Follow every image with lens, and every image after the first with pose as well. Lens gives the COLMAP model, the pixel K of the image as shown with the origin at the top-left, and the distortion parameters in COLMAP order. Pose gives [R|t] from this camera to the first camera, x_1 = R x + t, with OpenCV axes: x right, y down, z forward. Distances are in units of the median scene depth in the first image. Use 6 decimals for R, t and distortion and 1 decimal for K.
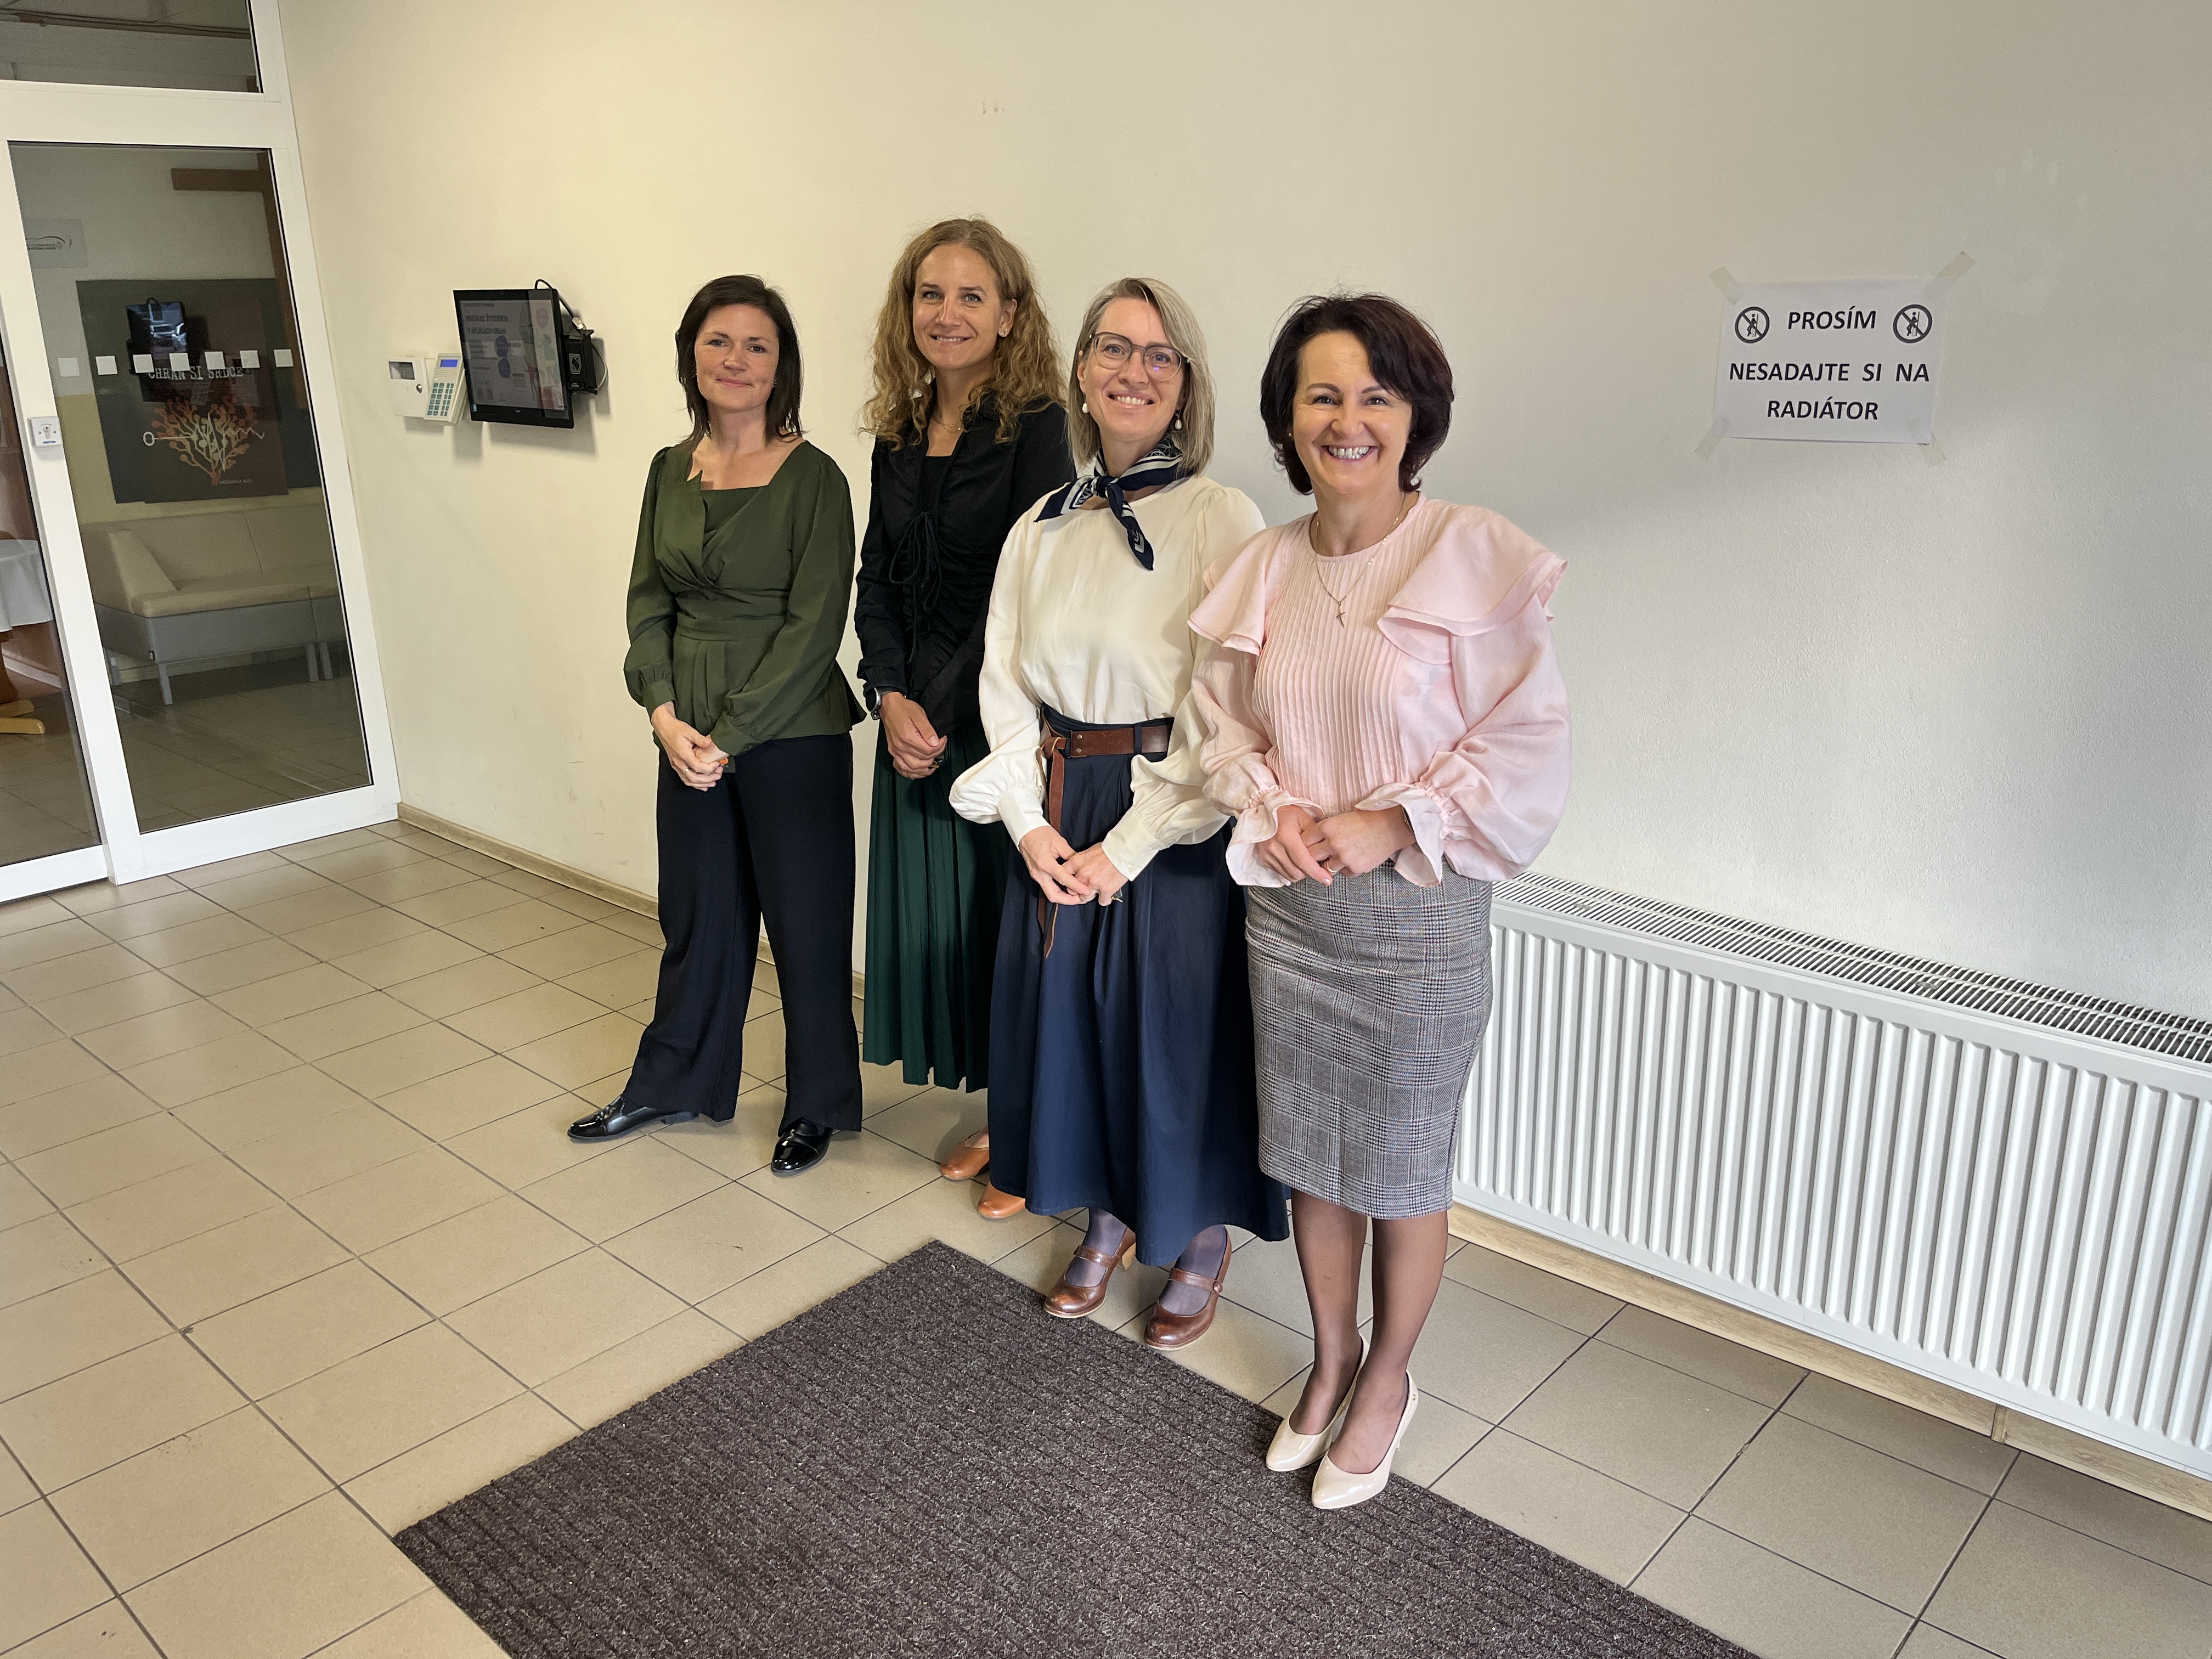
lens RADIAL K [[1673.8, 0, 1104.5], [0, 1673.8, 826.9], [0, 0, 1]] dist [0.053441, -0.083100]
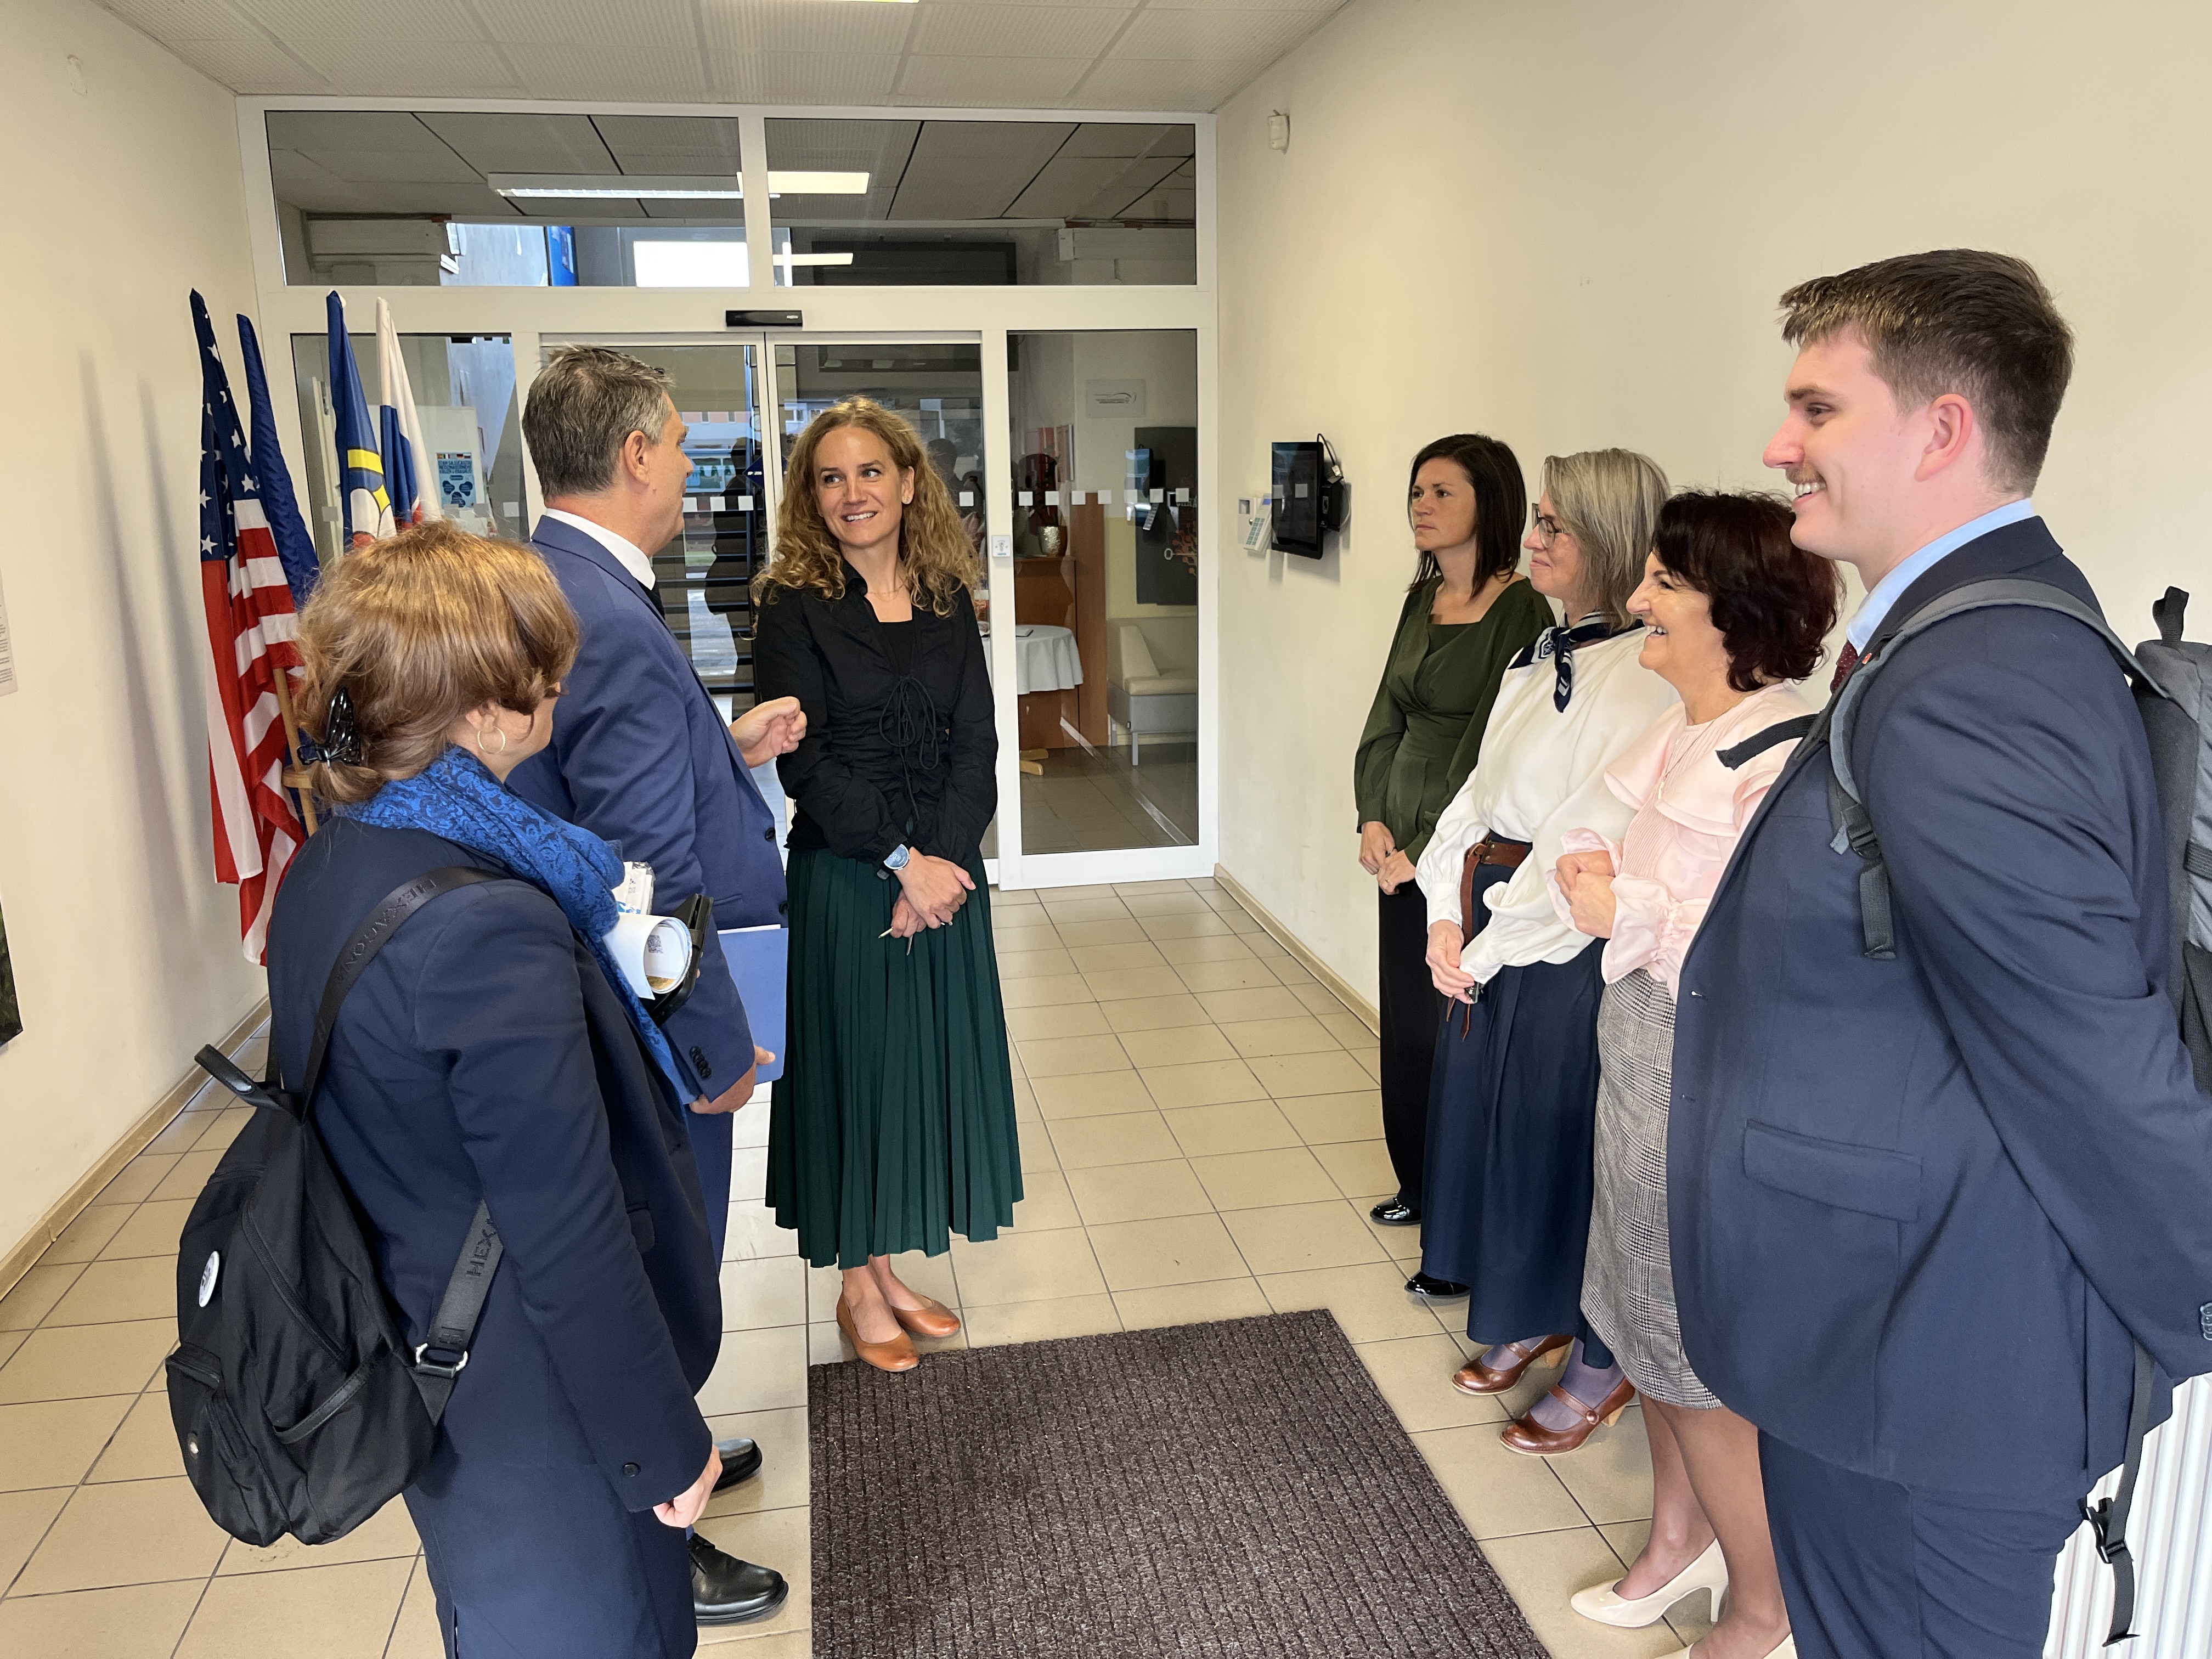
lens RADIAL K [[1673.8, 0, 1112.1], [0, 1673.8, 838.2], [0, 0, 1]] dist [0.053441, -0.083100]
pose [[0.793808, 0.139528, -0.591946, 0.259658], [-0.178531, 0.983906, -0.007497, -0.012881], [0.581373, 0.111632, 0.805943, 0.009127]]
